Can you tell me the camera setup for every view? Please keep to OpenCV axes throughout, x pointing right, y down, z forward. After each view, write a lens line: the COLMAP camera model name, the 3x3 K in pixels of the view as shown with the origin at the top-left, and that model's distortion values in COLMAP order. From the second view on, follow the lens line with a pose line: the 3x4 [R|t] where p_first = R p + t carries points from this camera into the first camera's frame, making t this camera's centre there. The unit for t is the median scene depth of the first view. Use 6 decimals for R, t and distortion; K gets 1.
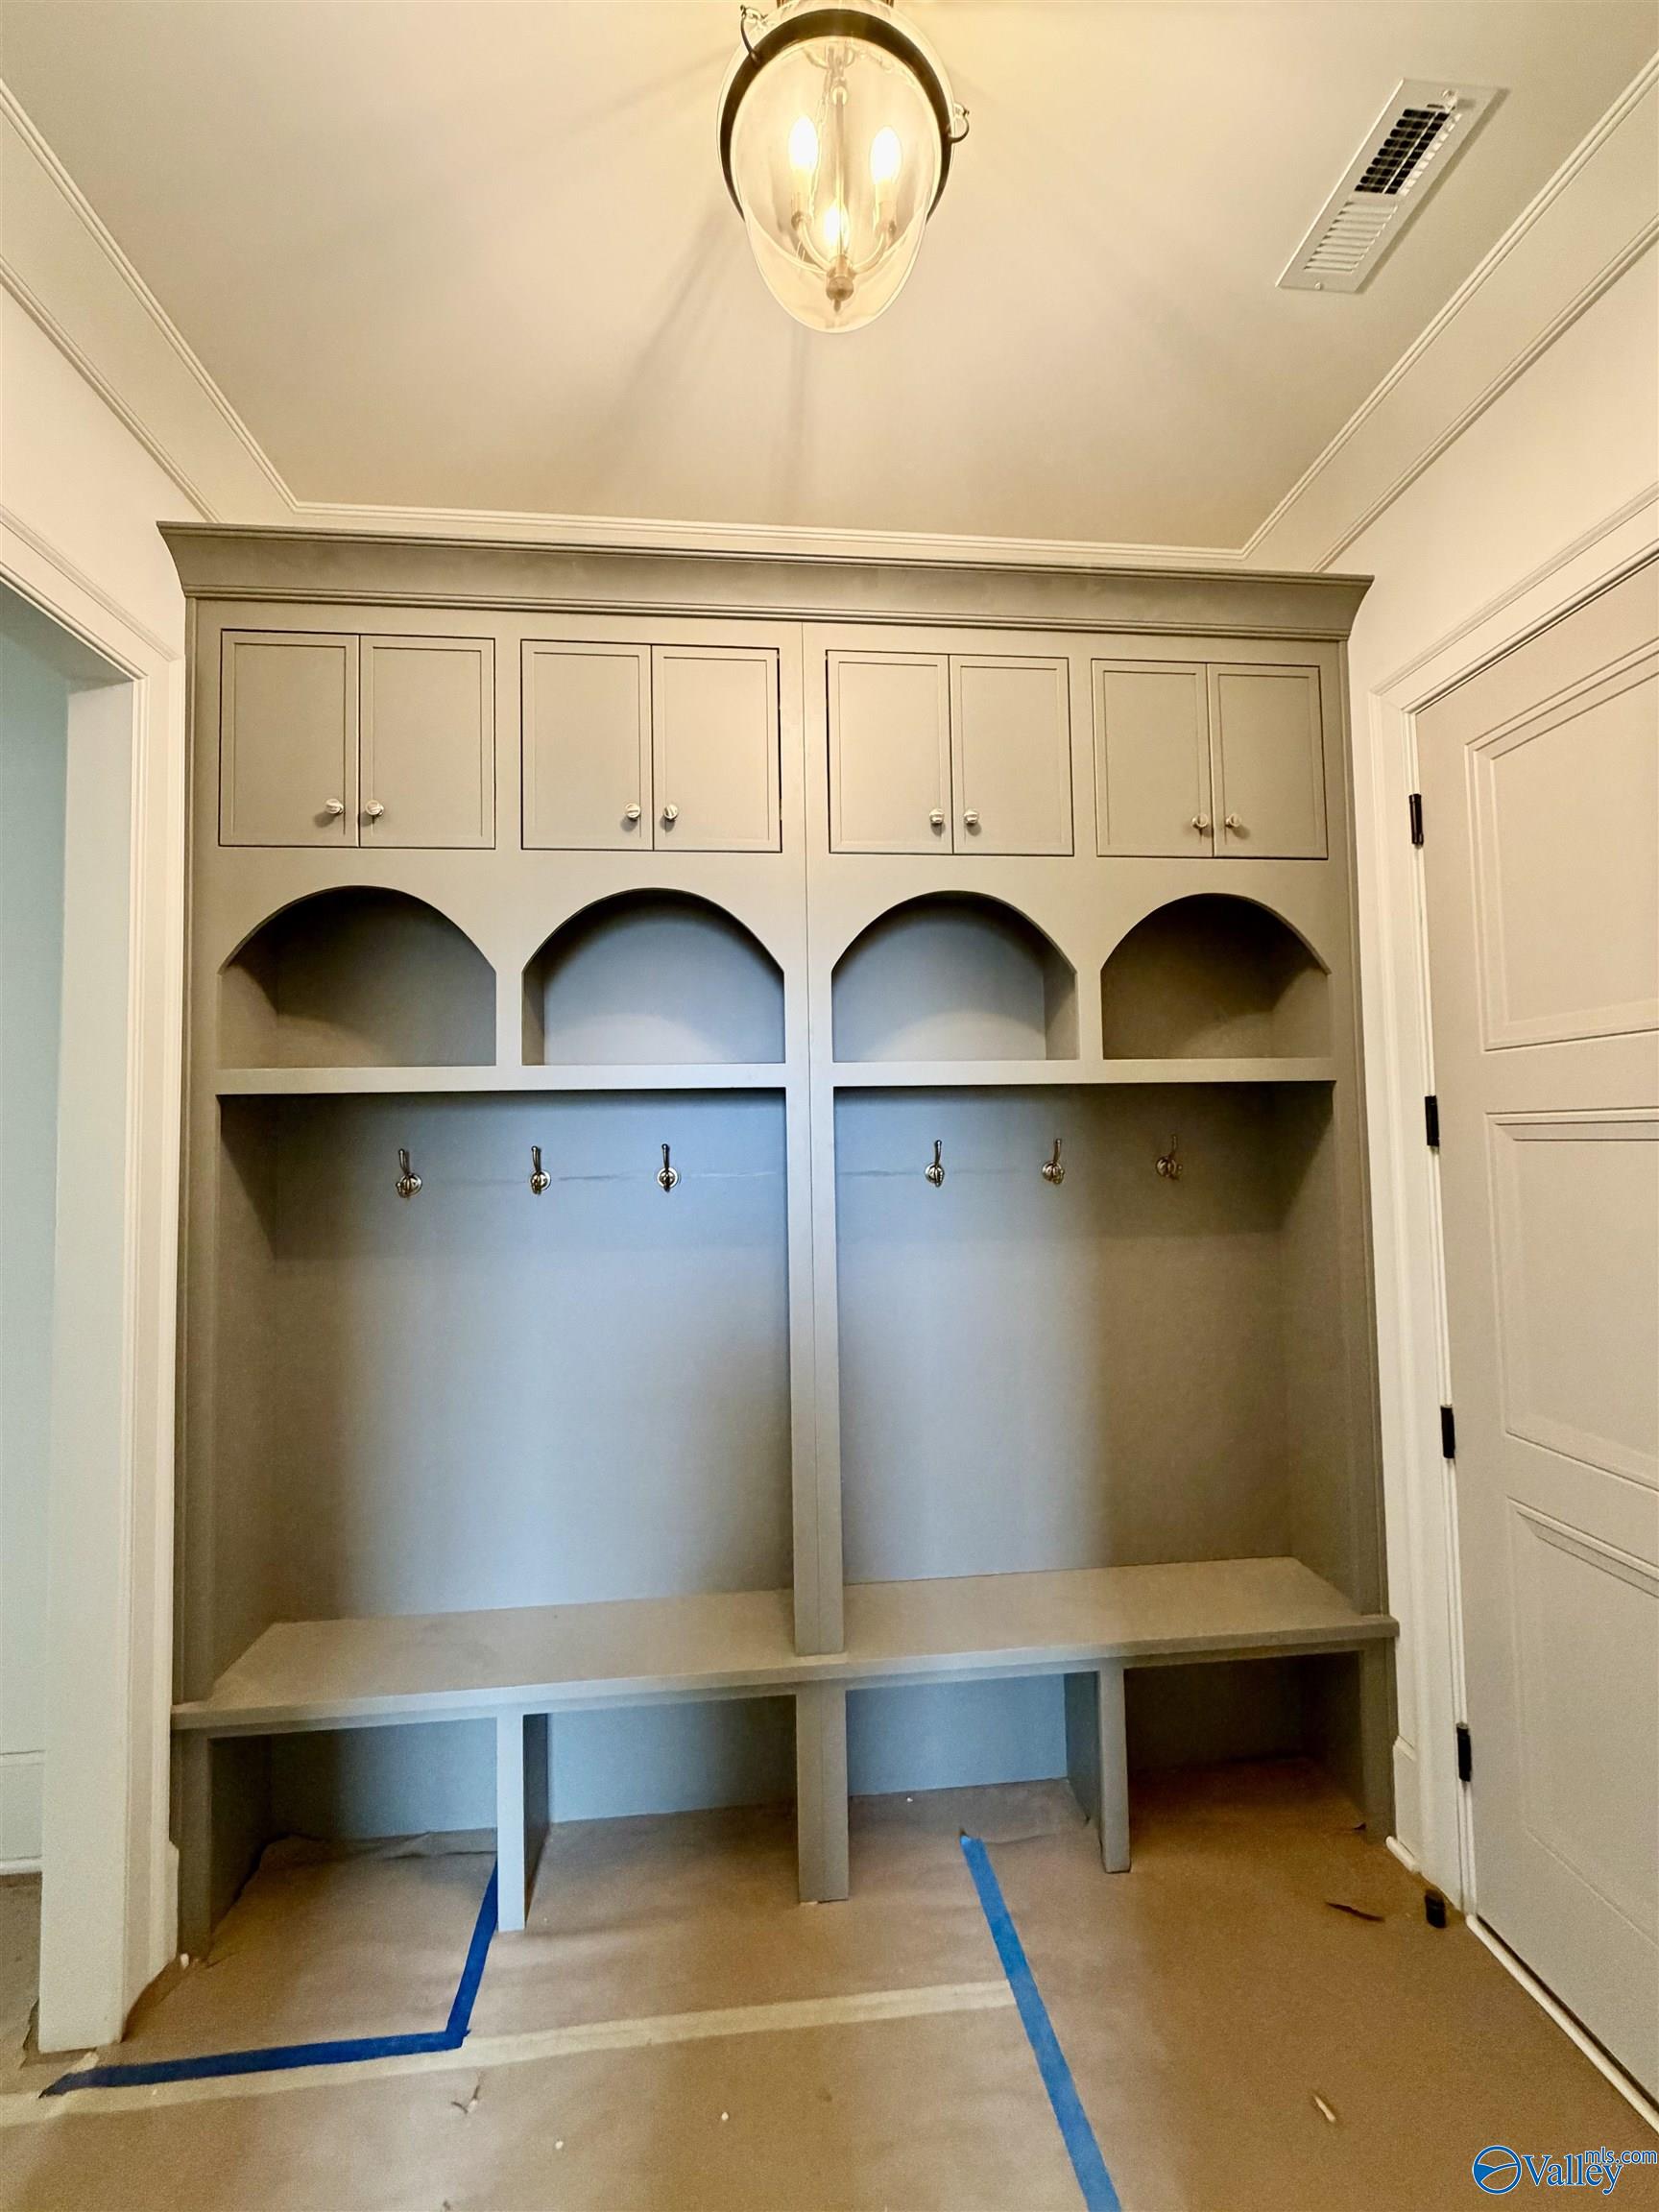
lens RADIAL K [[879.9, 0, 833.4], [0, 879.9, 1109.6], [0, 0, 1]] dist [-0.001271, -0.000022]
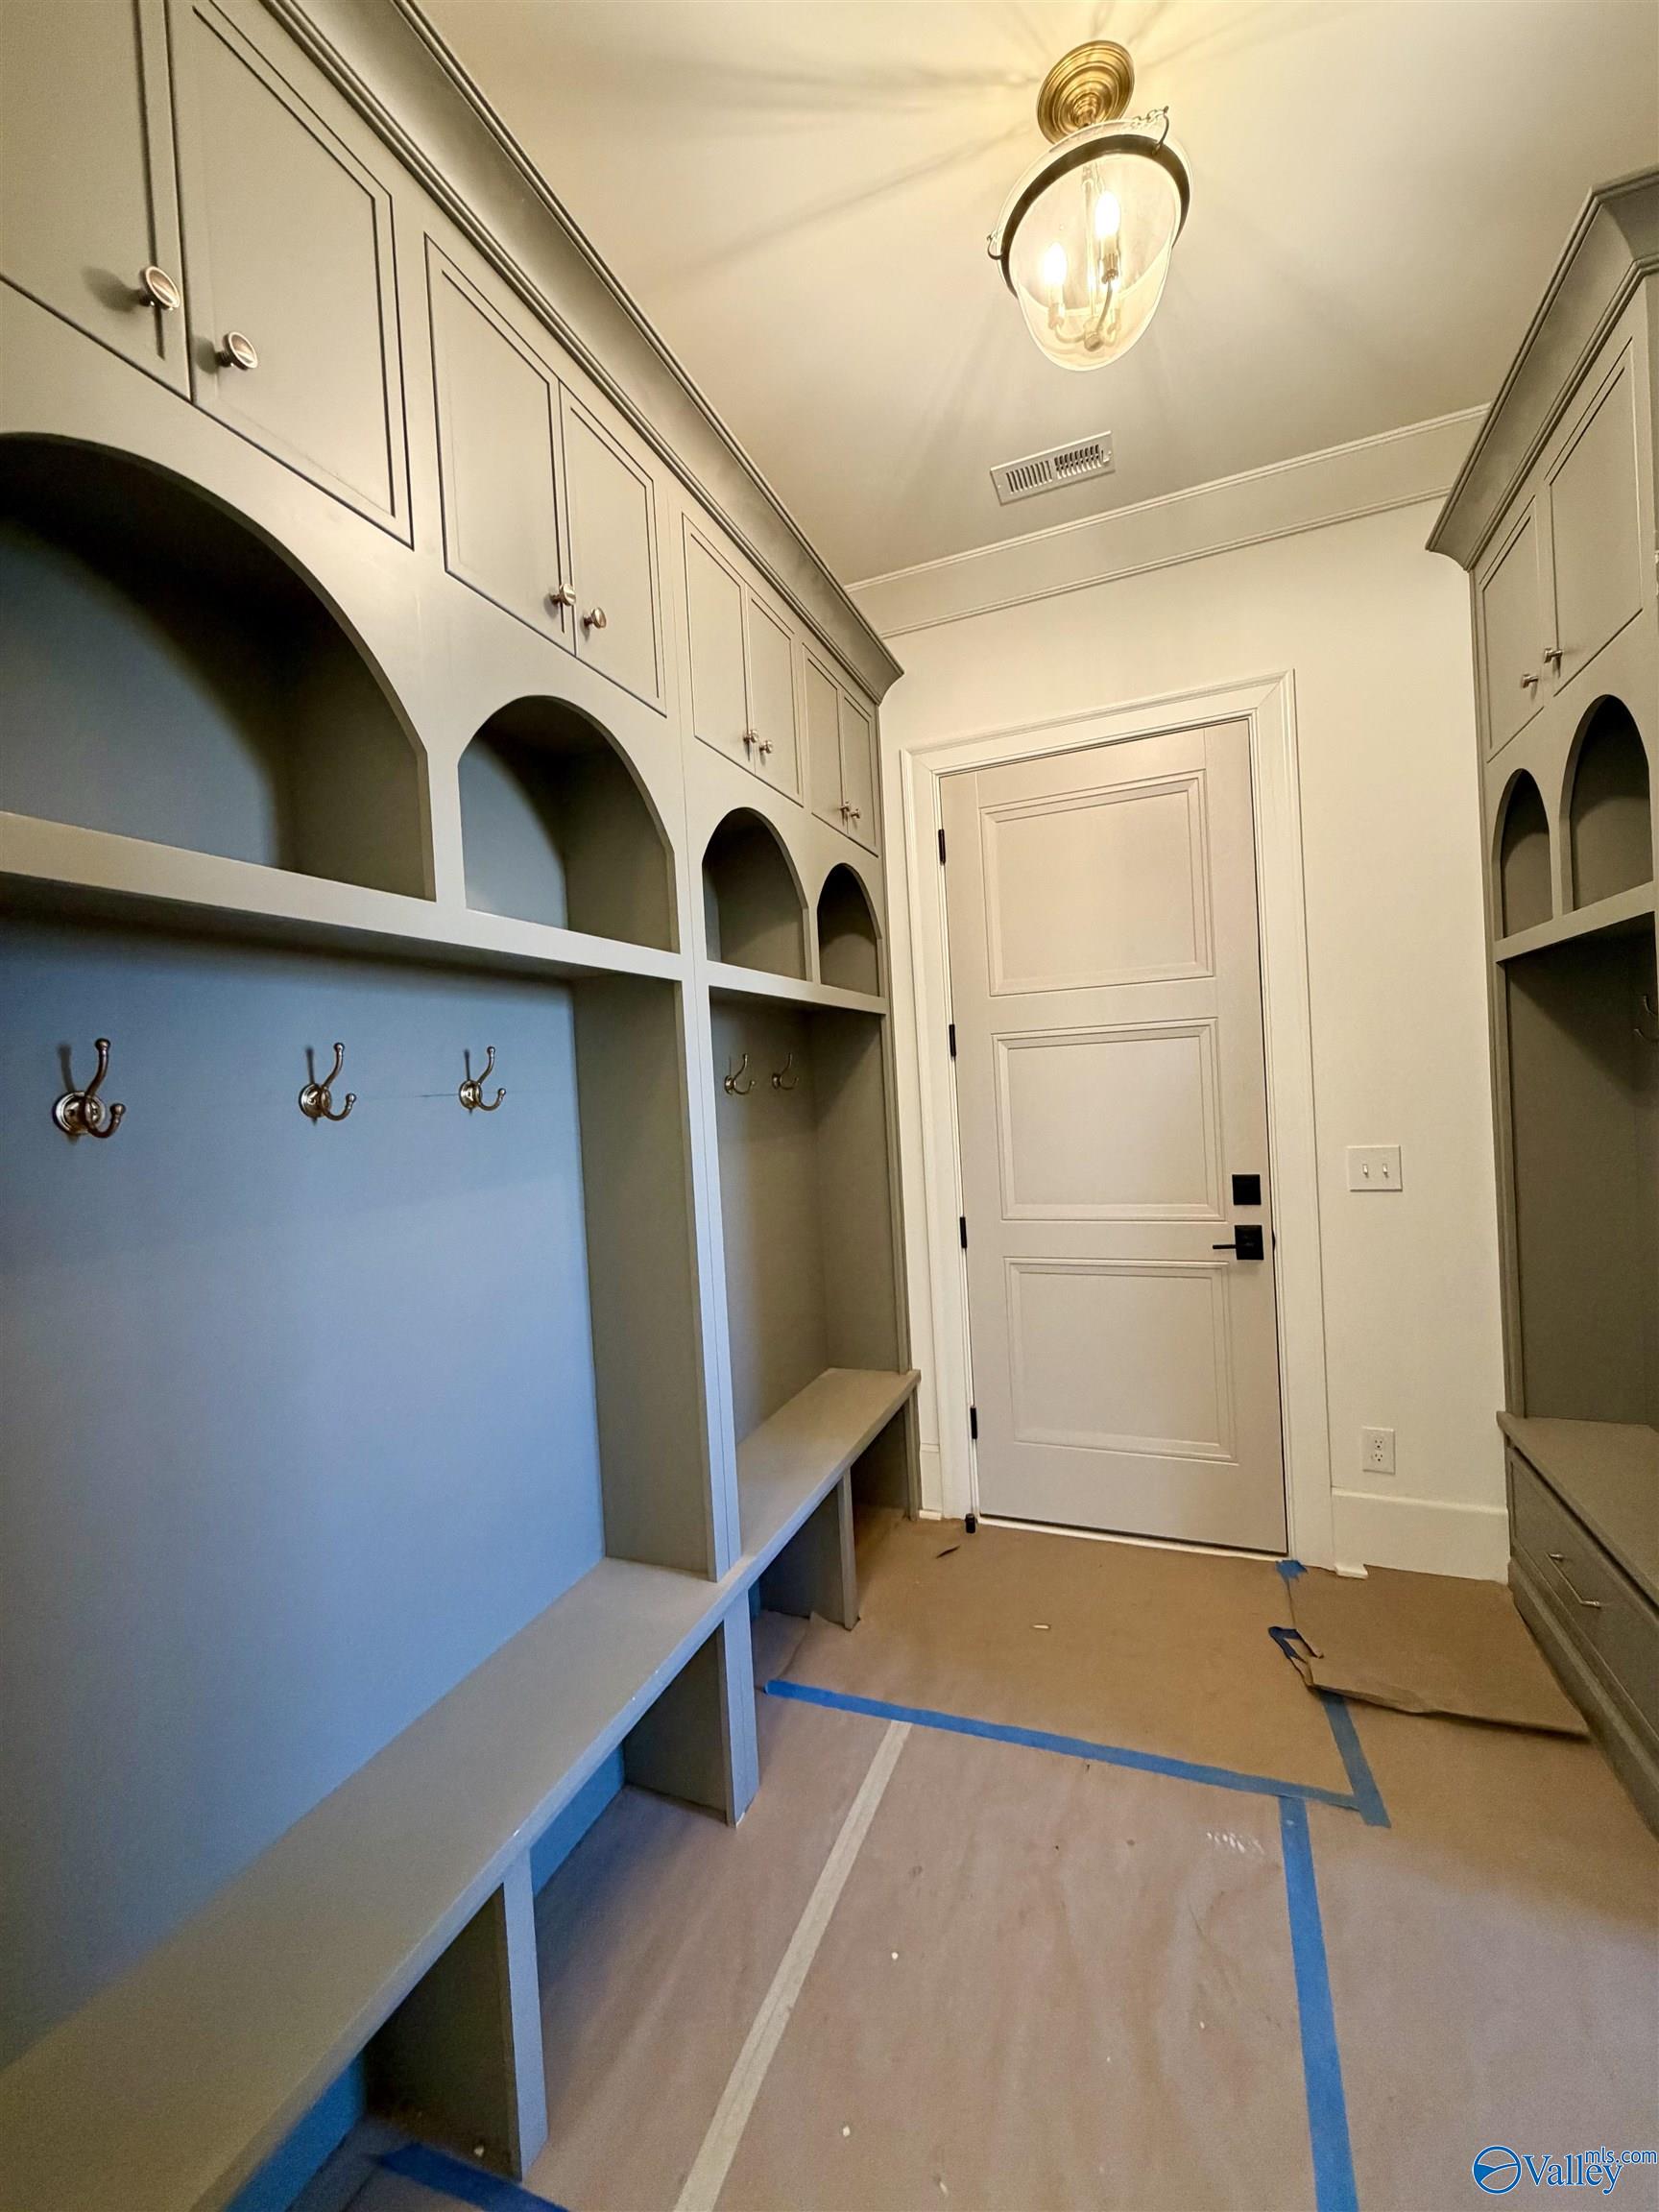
lens RADIAL K [[876.7, 0, 833.6], [0, 876.7, 1102.1], [0, 0, 1]] dist [-0.000722, 0.000221]
pose [[0.463398, -0.027136, 0.885735, -0.811112], [0.011289, 0.999631, 0.024720, 0.083010], [-0.886079, -0.001456, 0.463533, 0.451765]]
